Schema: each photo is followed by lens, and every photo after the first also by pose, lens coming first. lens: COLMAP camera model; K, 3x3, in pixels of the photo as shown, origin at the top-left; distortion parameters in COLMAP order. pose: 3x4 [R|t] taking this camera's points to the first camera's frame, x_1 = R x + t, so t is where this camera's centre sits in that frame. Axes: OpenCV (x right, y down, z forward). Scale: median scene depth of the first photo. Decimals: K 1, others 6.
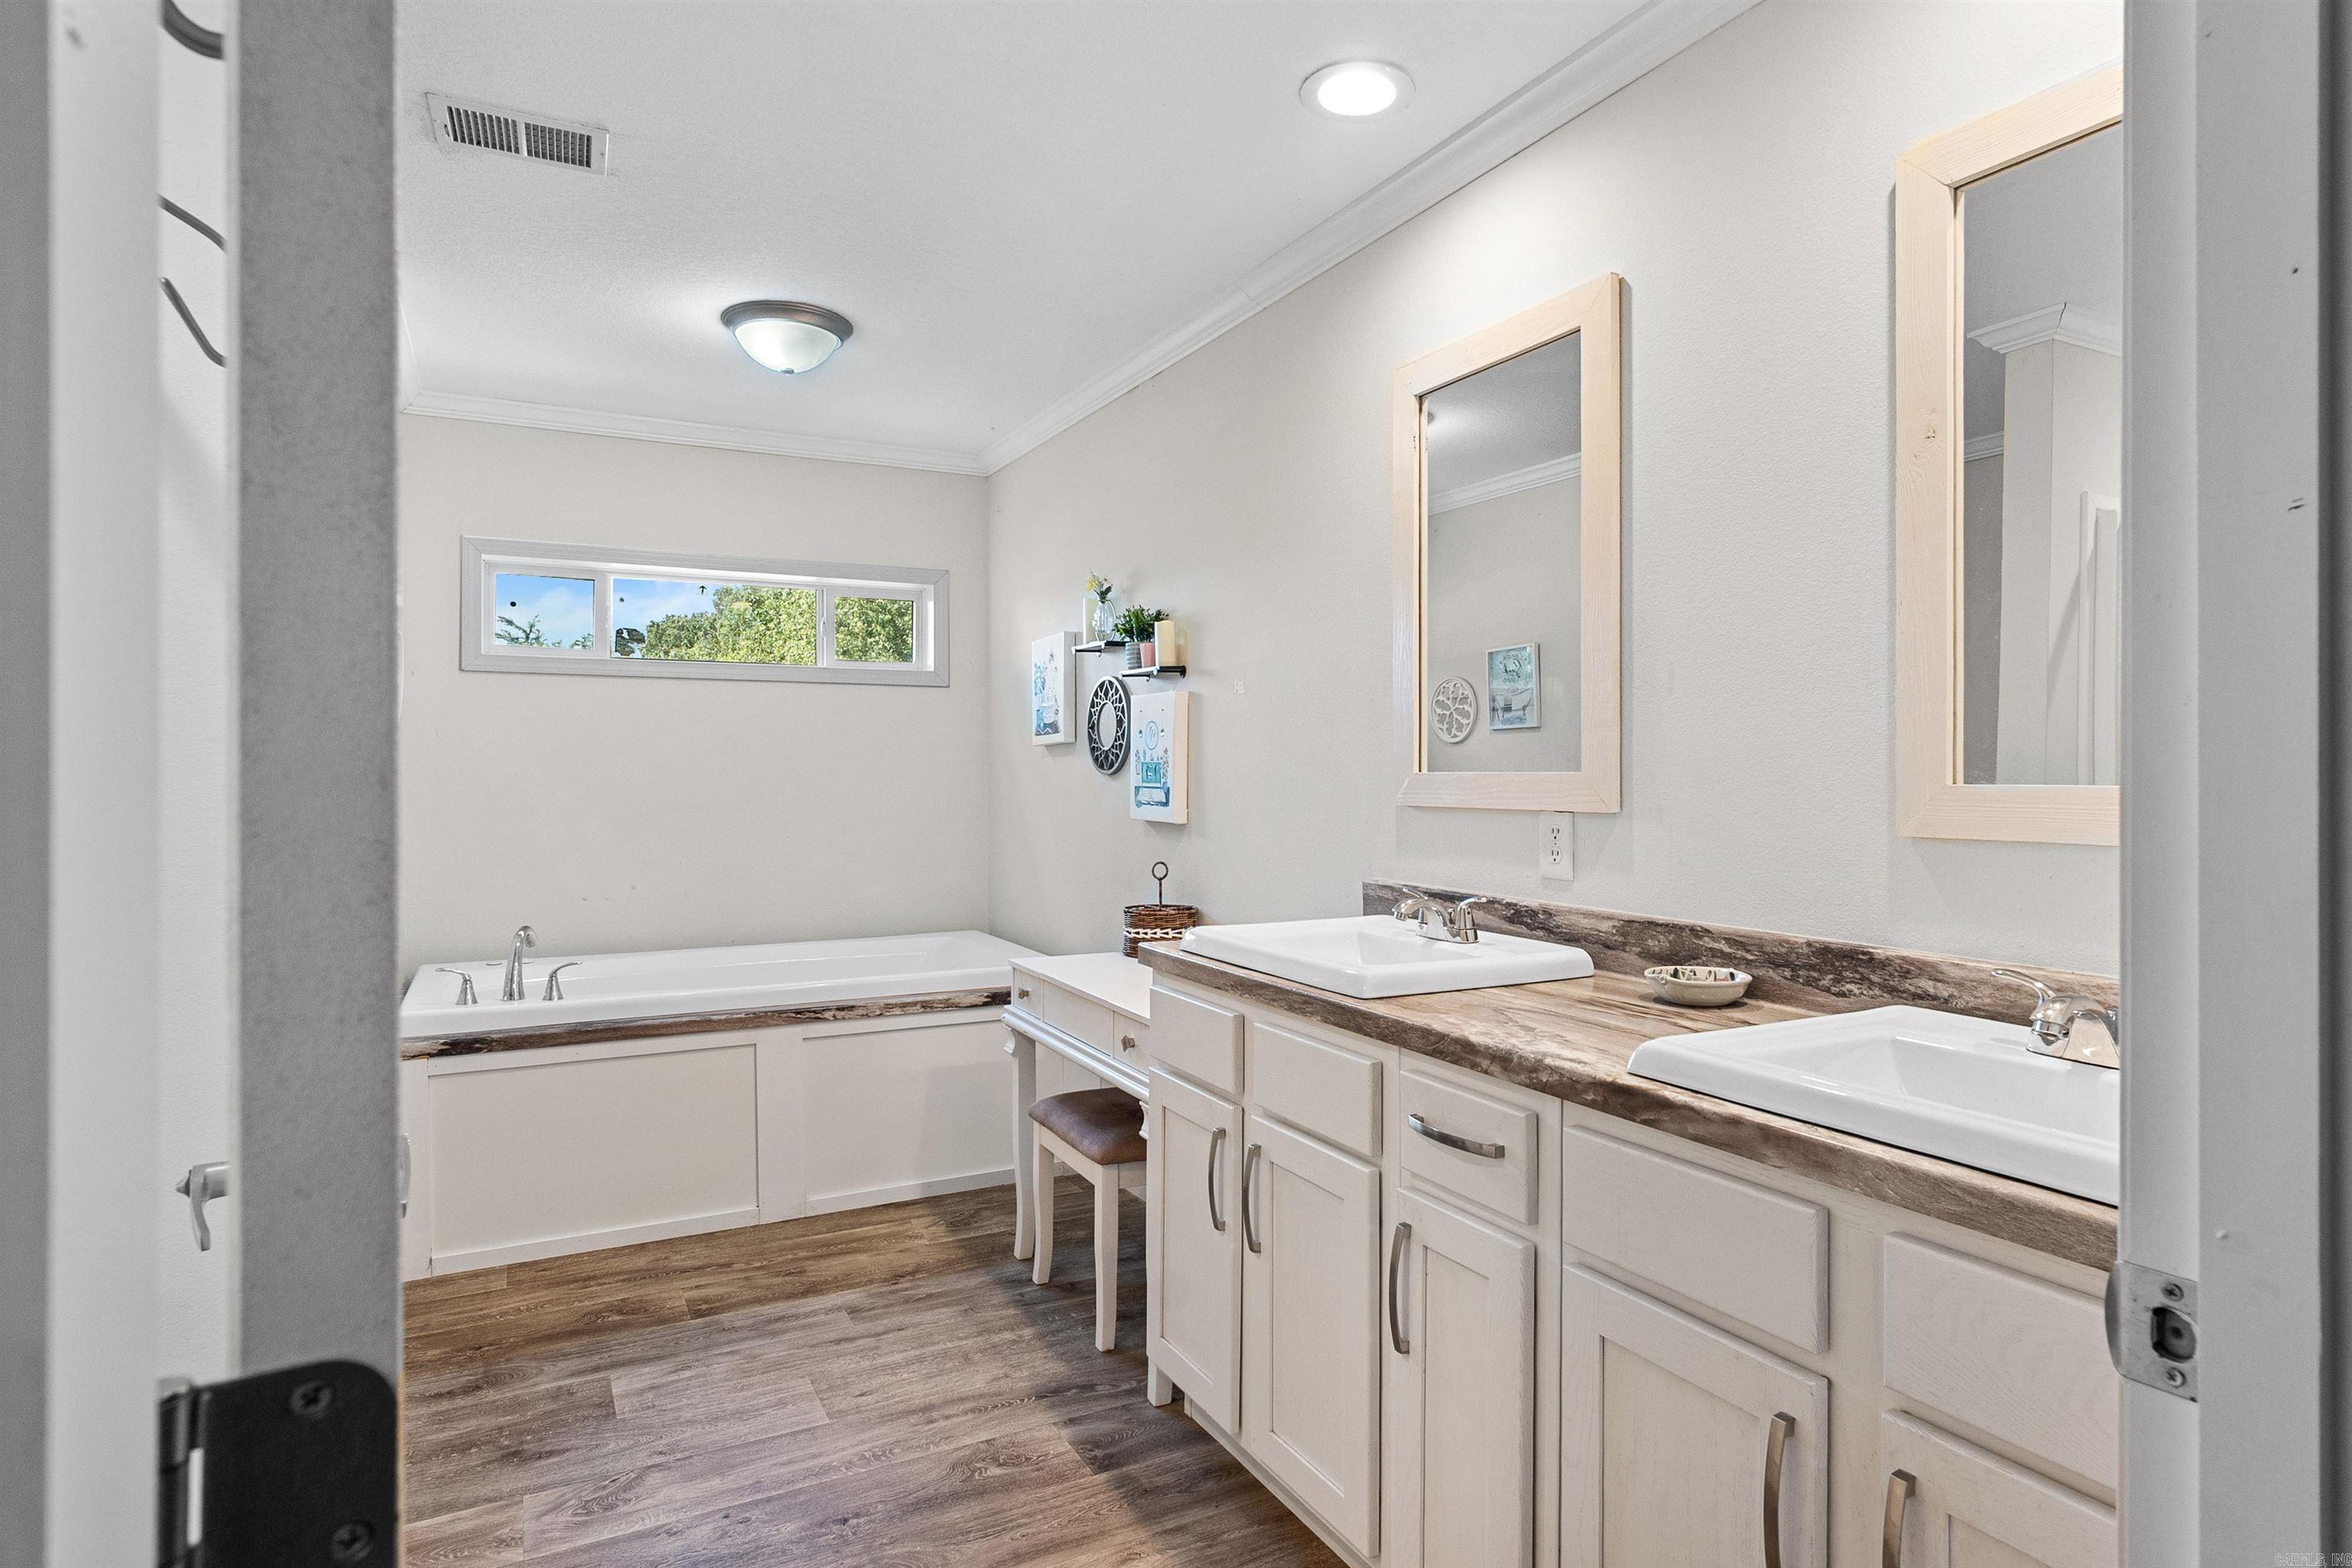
lens RADIAL K [[1264.5, 0, 1176.2], [0, 1264.5, 773.3], [0, 0, 1]] dist [-0.009537, 0.004617]
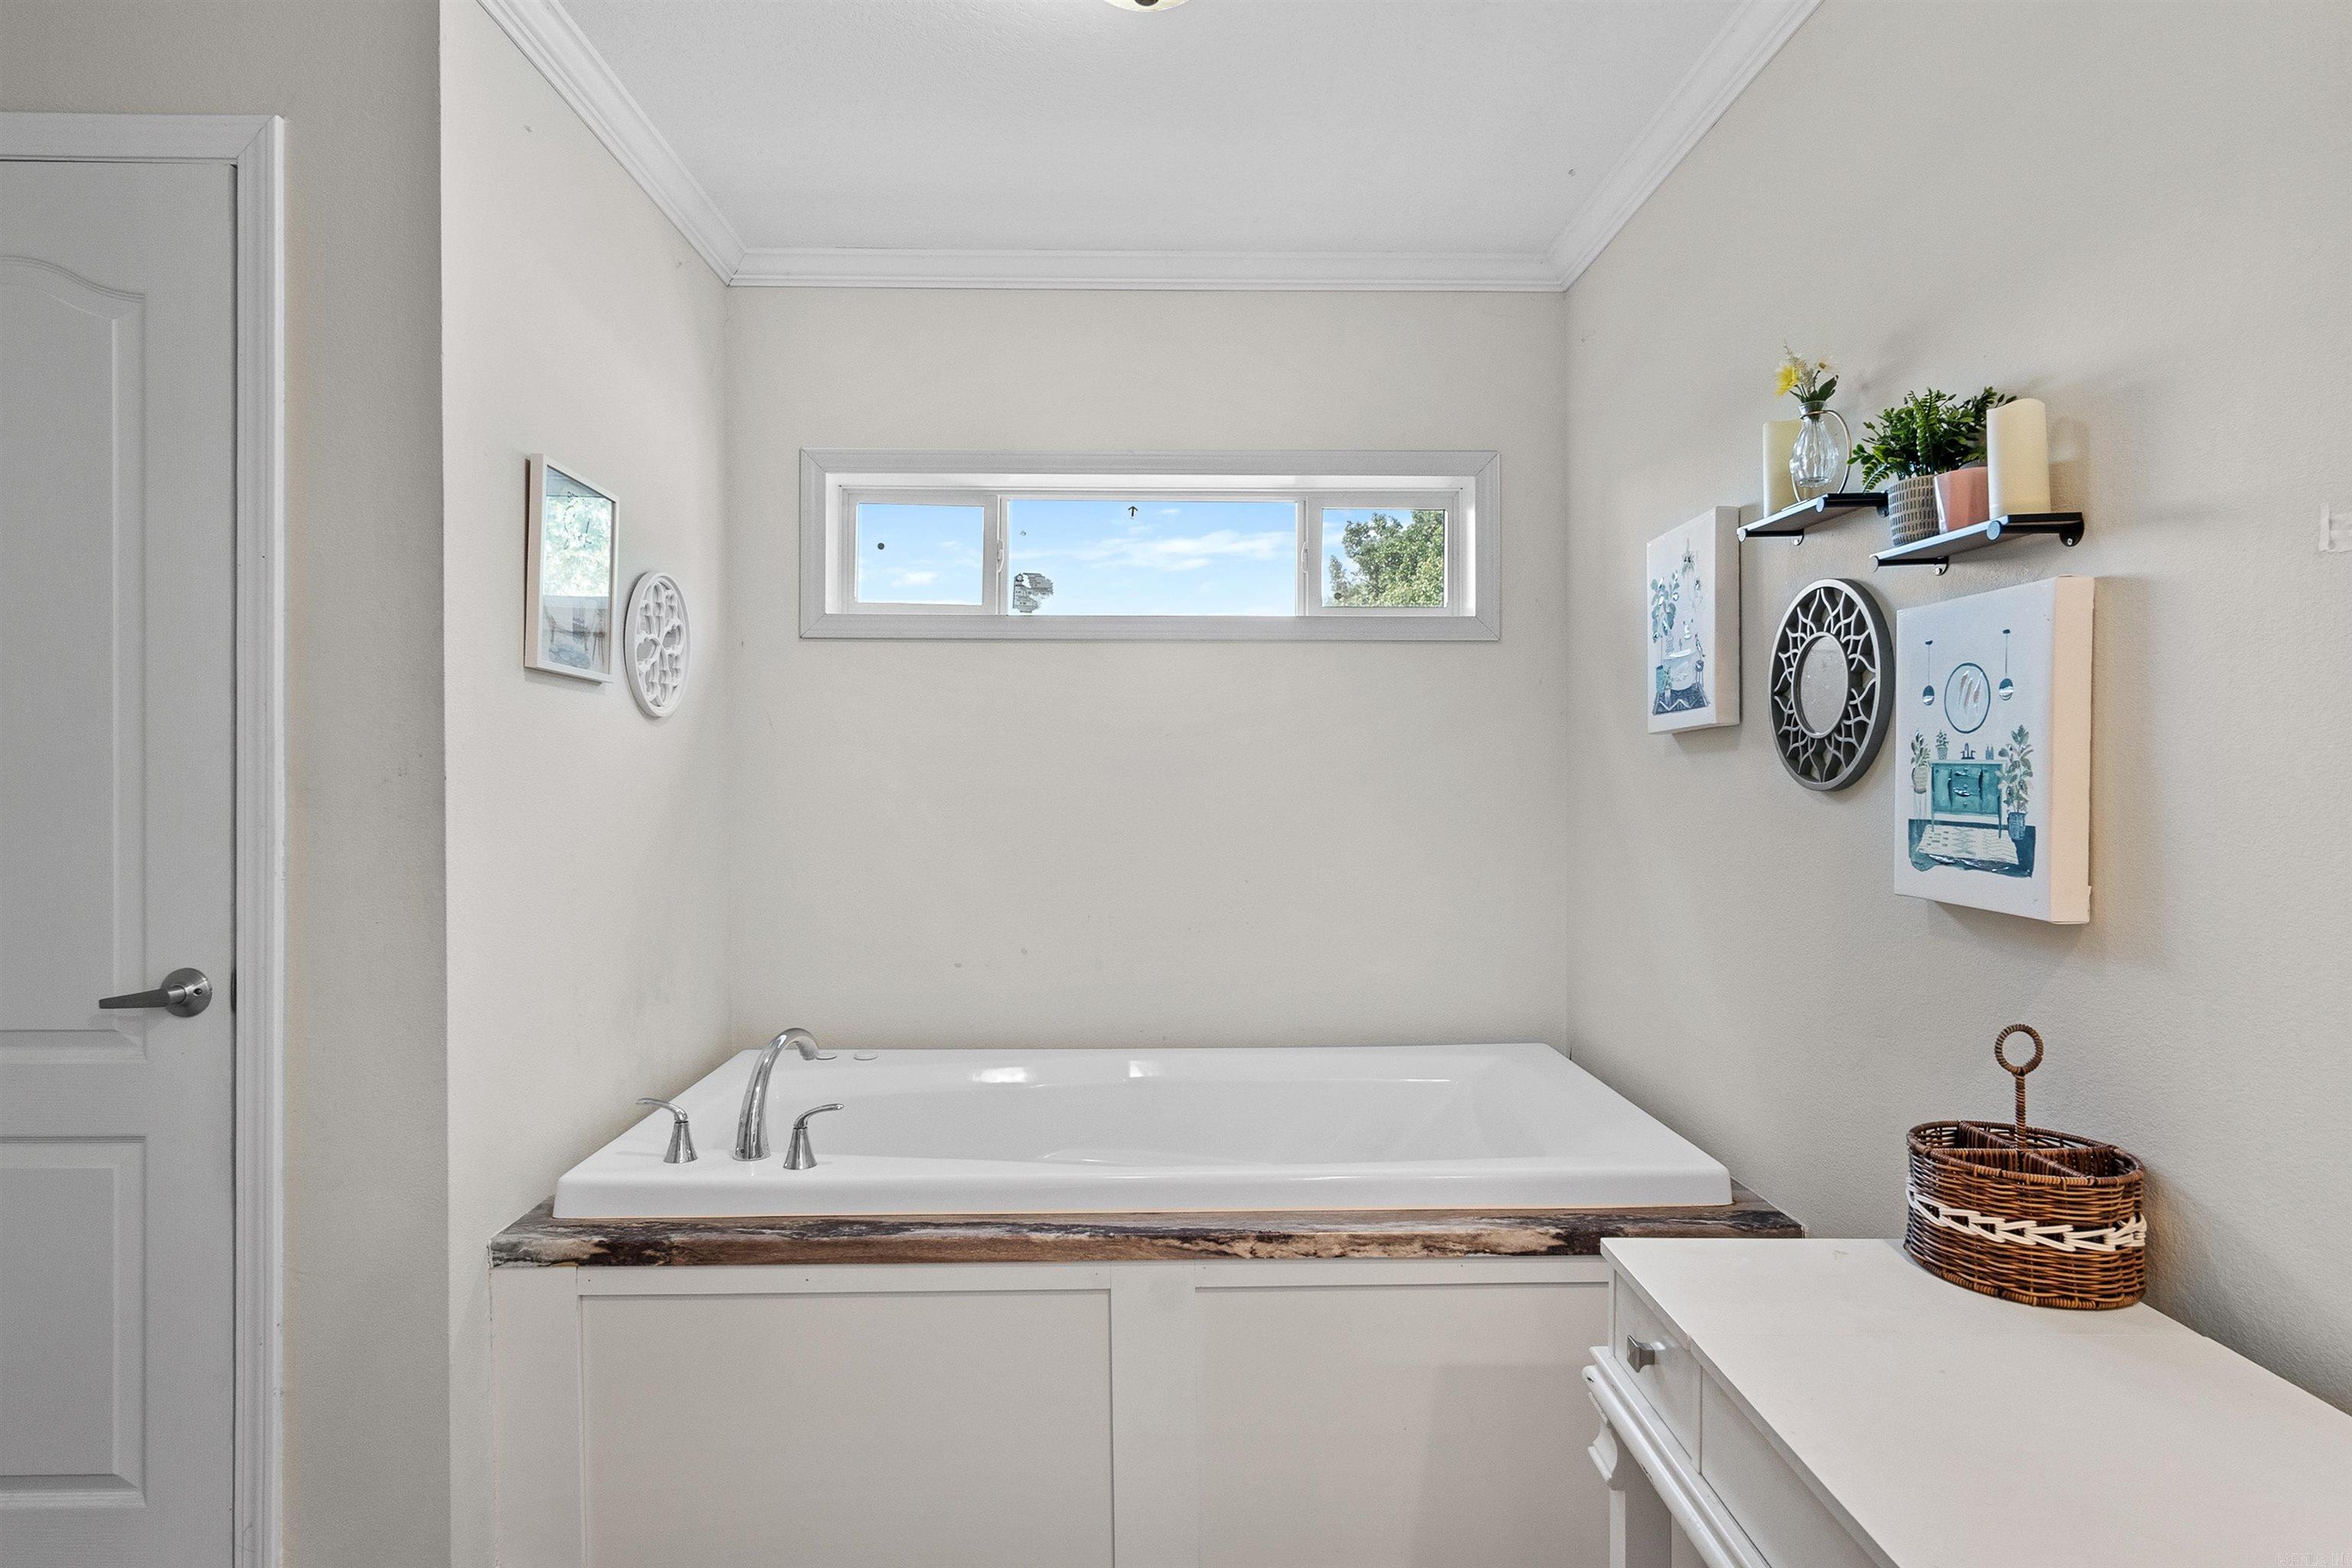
lens RADIAL K [[1264.5, 0, 1180.0], [0, 1264.5, 773.5], [0, 0, 1]] dist [-0.009537, 0.004617]
pose [[0.898557, 0.000131, -0.438857, -0.065320], [-0.001014, 0.999998, -0.001777, -0.004254], [0.438856, 0.002042, 0.898555, 0.493325]]
